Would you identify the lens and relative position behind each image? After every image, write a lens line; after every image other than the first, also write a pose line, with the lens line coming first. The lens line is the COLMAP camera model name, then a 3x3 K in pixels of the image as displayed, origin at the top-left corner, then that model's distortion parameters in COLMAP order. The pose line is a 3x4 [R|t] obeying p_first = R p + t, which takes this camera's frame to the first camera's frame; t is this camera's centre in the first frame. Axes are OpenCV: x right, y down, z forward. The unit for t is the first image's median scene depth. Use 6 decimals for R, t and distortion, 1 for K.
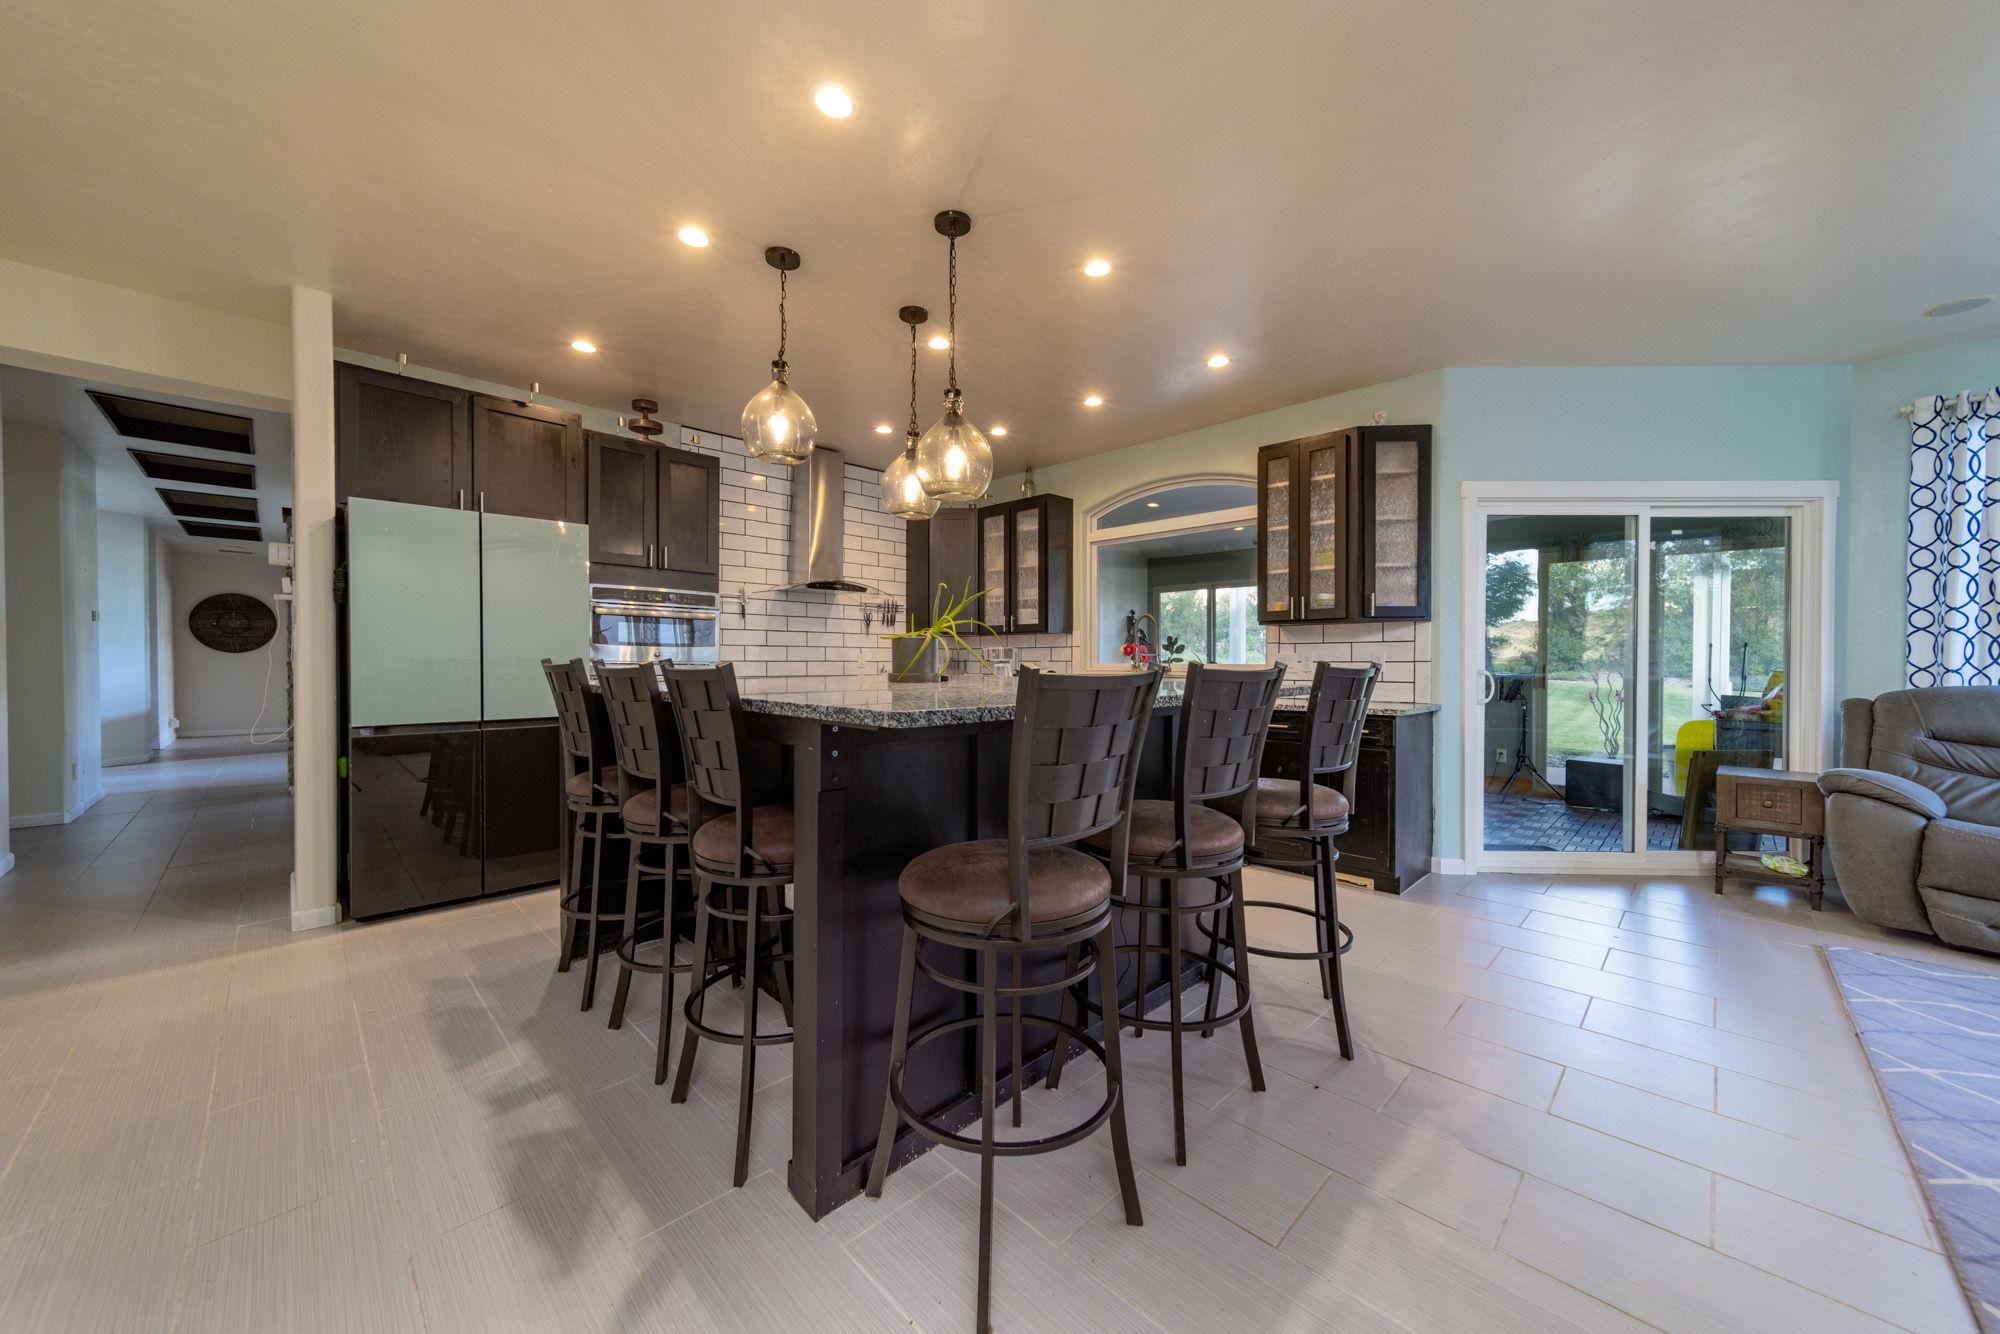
lens RADIAL K [[719.7, 0, 998.7], [0, 719.7, 663.8], [0, 0, 1]] dist [0.008059, -0.000136]
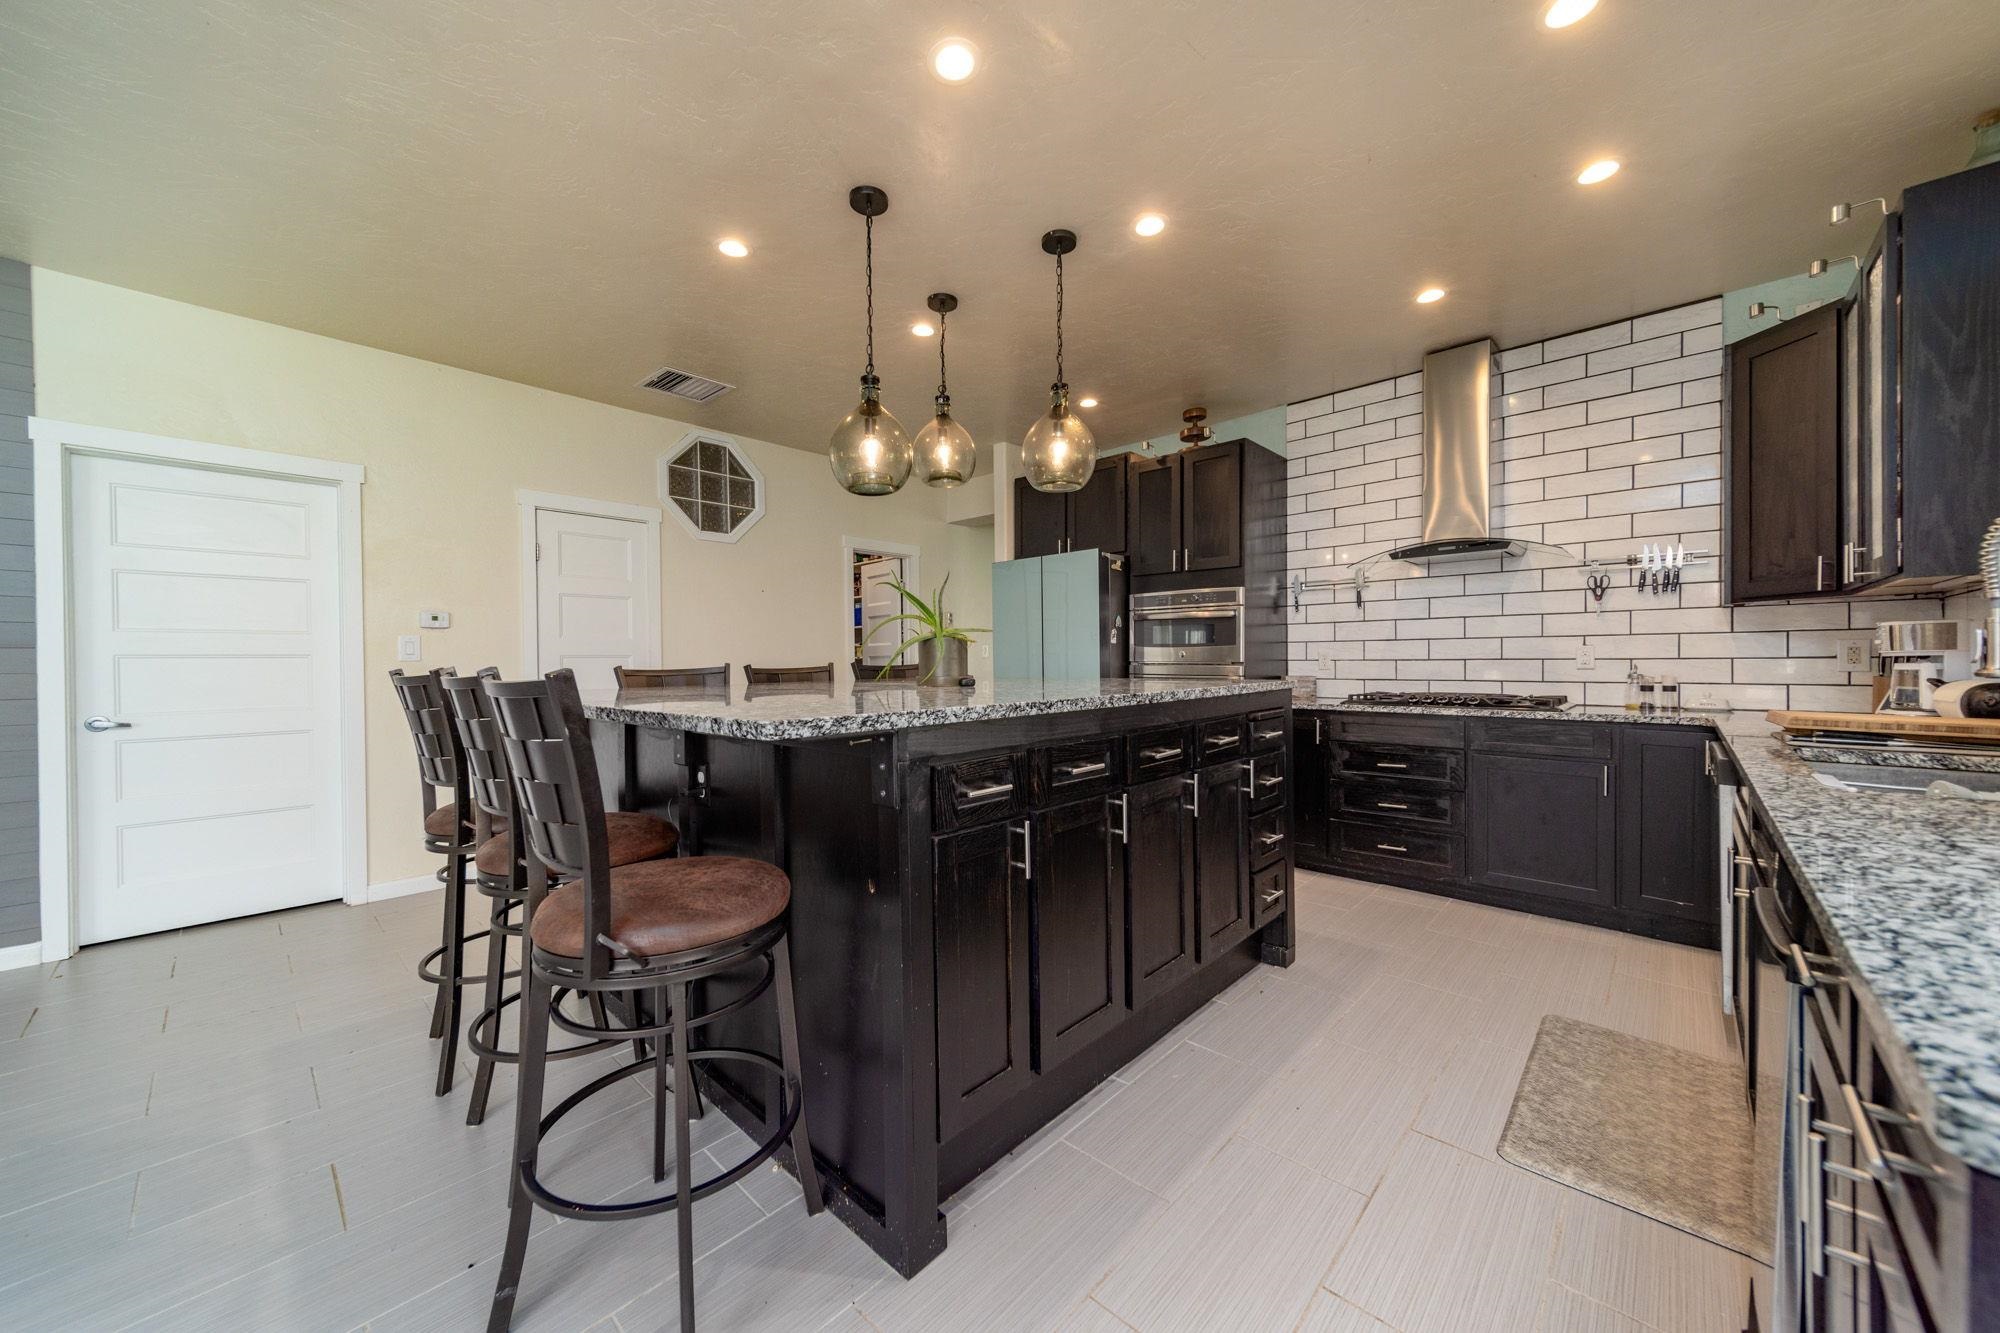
lens RADIAL K [[719.7, 0, 1001.6], [0, 719.7, 667.9], [0, 0, 1]] dist [0.008059, -0.000136]
pose [[0.030043, 0.007178, -0.999523, 0.609213], [0.002102, 0.999972, 0.007244, -0.002147], [0.999546, -0.002318, 0.030027, 0.787239]]
